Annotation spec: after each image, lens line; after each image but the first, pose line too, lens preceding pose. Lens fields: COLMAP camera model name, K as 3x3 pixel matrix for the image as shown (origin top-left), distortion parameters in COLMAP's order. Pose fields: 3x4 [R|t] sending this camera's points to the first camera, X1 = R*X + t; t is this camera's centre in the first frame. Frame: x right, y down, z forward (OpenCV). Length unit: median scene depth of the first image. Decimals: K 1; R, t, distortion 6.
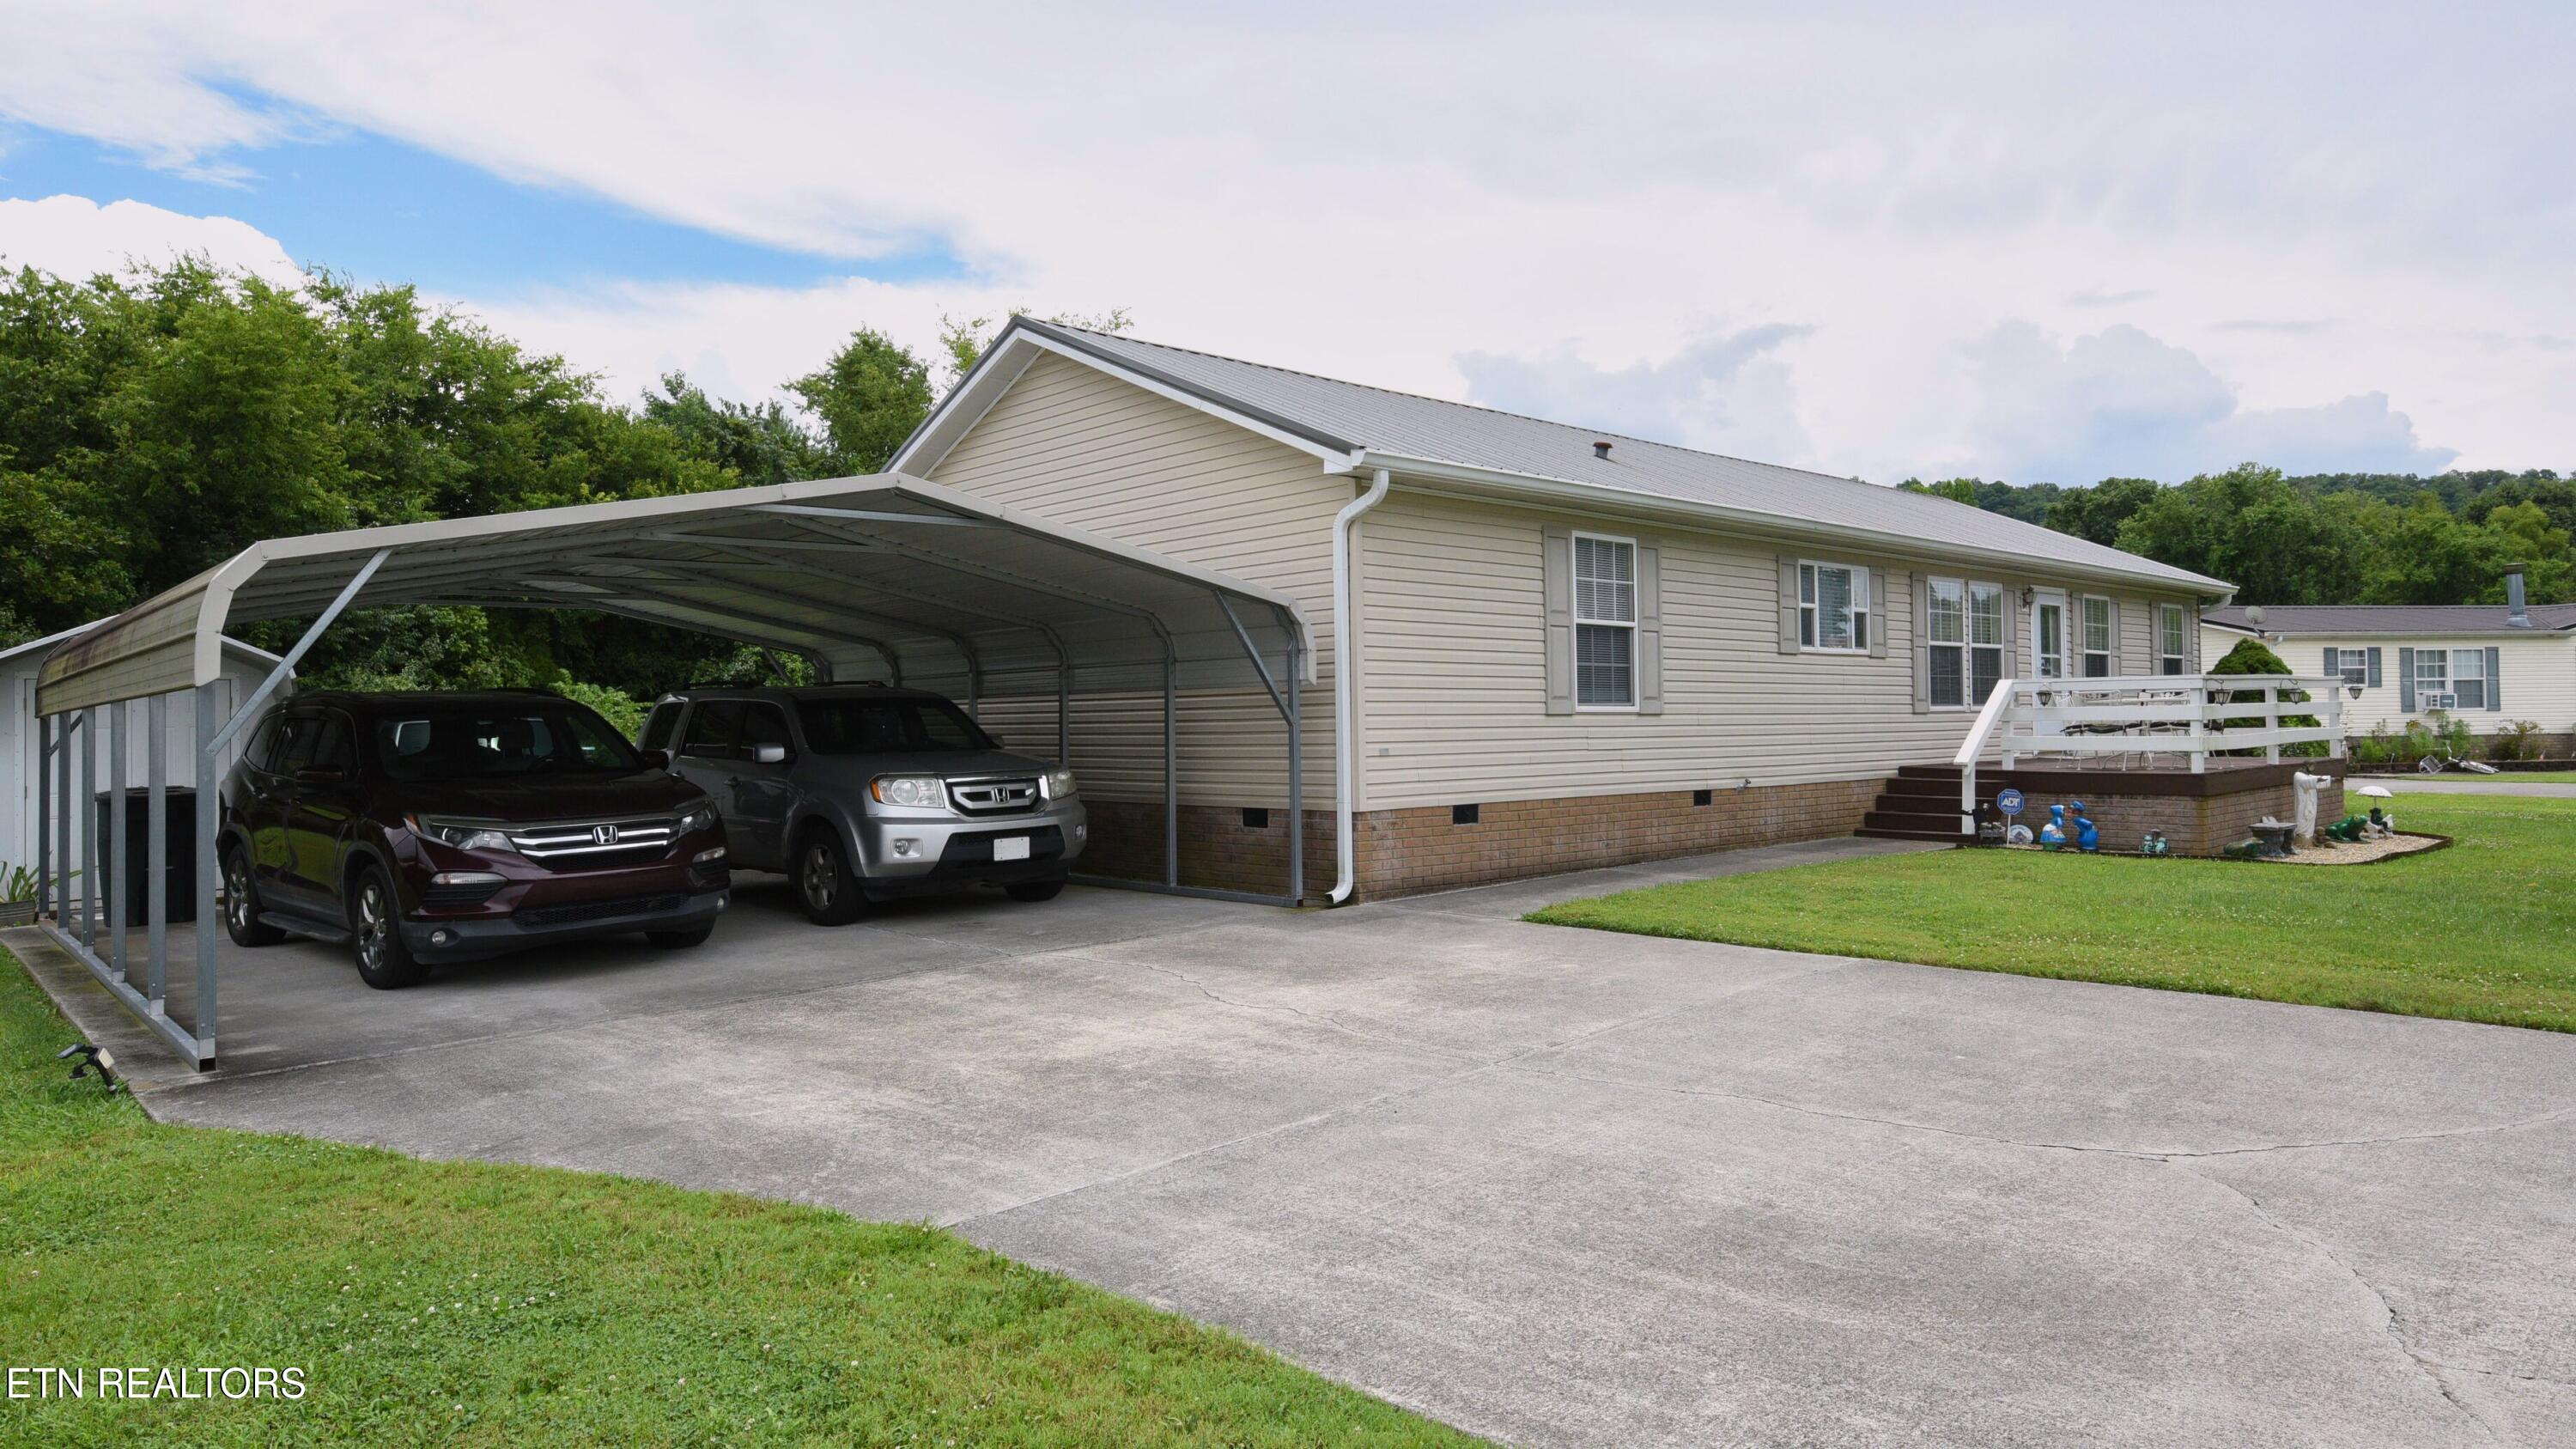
lens RADIAL K [[1553.1, 0, 1292.9], [0, 1553.1, 710.1], [0, 0, 1]] dist [0.018825, -0.000099]
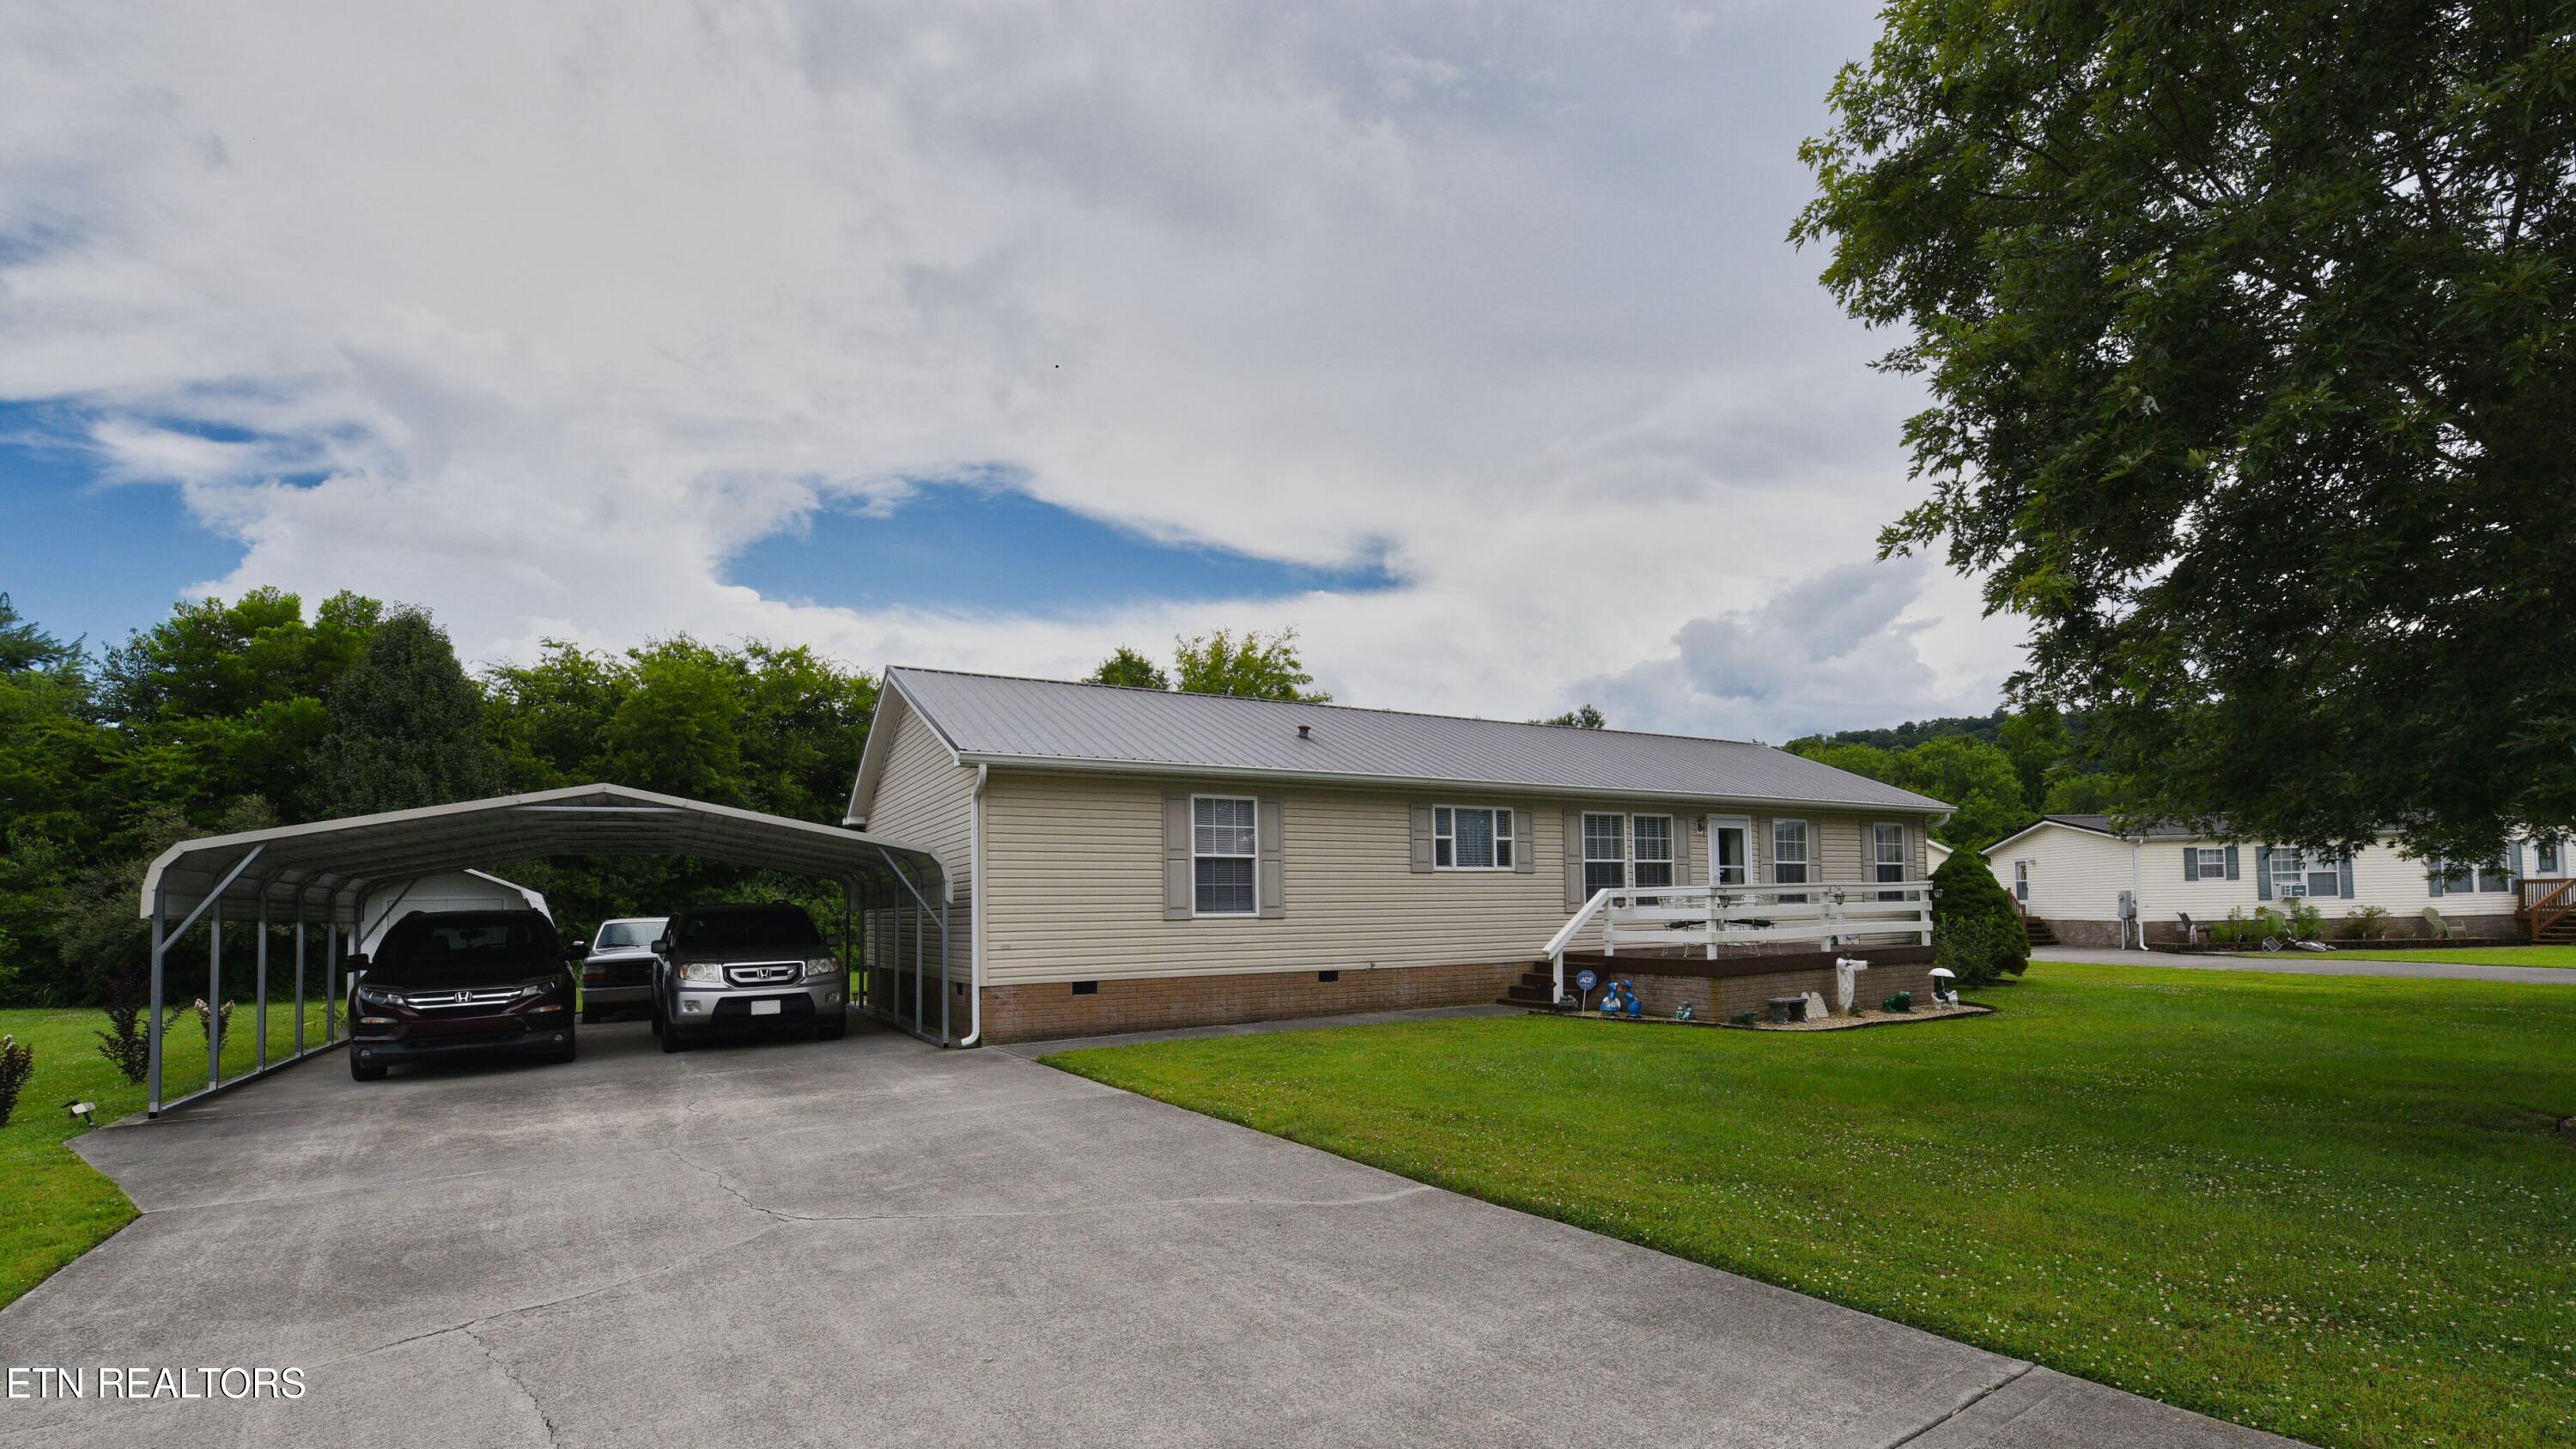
lens RADIAL K [[1118.1, 0, 1278.8], [0, 1118.1, 868.5], [0, 0, 1]] dist [-0.006736, -0.007552]
pose [[0.974878, -0.013579, -0.222325, 0.429046], [0.007489, 0.999574, -0.028214, -0.012788], [0.222614, 0.025841, 0.974564, -0.005656]]
